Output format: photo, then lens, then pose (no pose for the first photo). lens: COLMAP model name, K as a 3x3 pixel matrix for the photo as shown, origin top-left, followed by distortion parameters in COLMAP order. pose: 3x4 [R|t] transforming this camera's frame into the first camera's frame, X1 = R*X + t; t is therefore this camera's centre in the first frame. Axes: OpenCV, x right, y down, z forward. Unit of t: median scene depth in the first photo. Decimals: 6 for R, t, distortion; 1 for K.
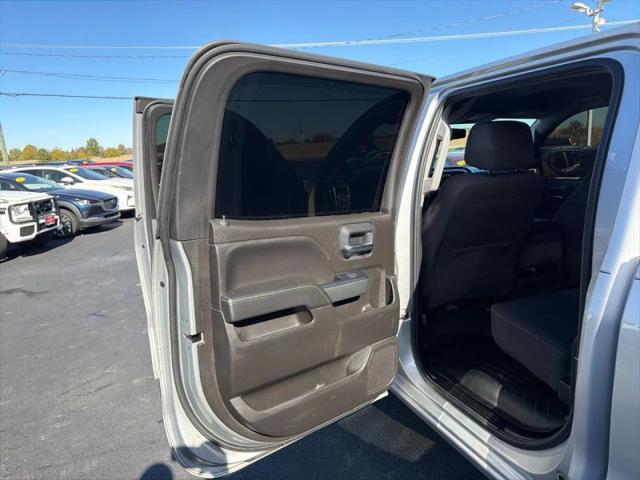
lens RADIAL K [[457.9, 0, 308.5], [0, 457.9, 232.3], [0, 0, 1]] dist [0.008570, -0.000957]
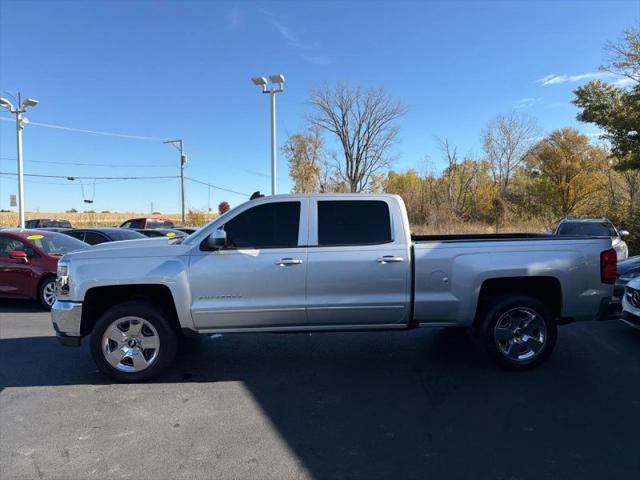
lens RADIAL K [[452.1, 0, 320.0], [0, 452.1, 240.0], [0, 0, 1]] dist [0.122643, -0.210927]
pose [[0.295059, -0.008102, 0.955445, -1.085631], [0.161854, 0.985937, -0.041623, 0.013787], [-0.941671, 0.166923, 0.292220, 0.117908]]
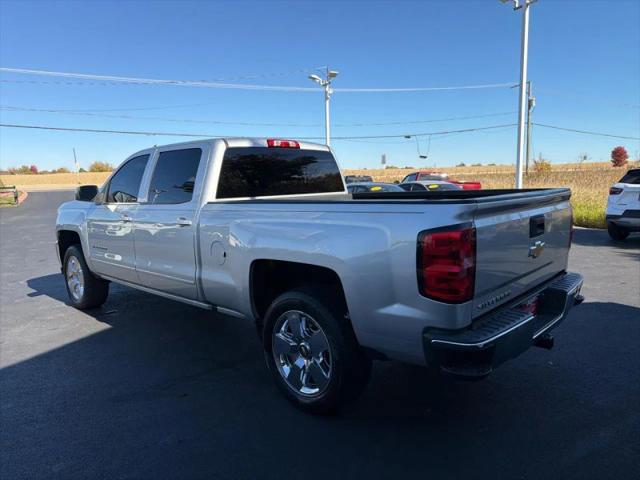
lens RADIAL K [[457.9, 0, 308.5], [0, 457.9, 232.3], [0, 0, 1]] dist [0.008570, -0.000957]
pose [[0.905097, -0.040424, 0.423280, -0.036182], [0.072385, 0.995589, -0.059698, 0.145930], [-0.418999, 0.084672, 0.904030, -0.711196]]
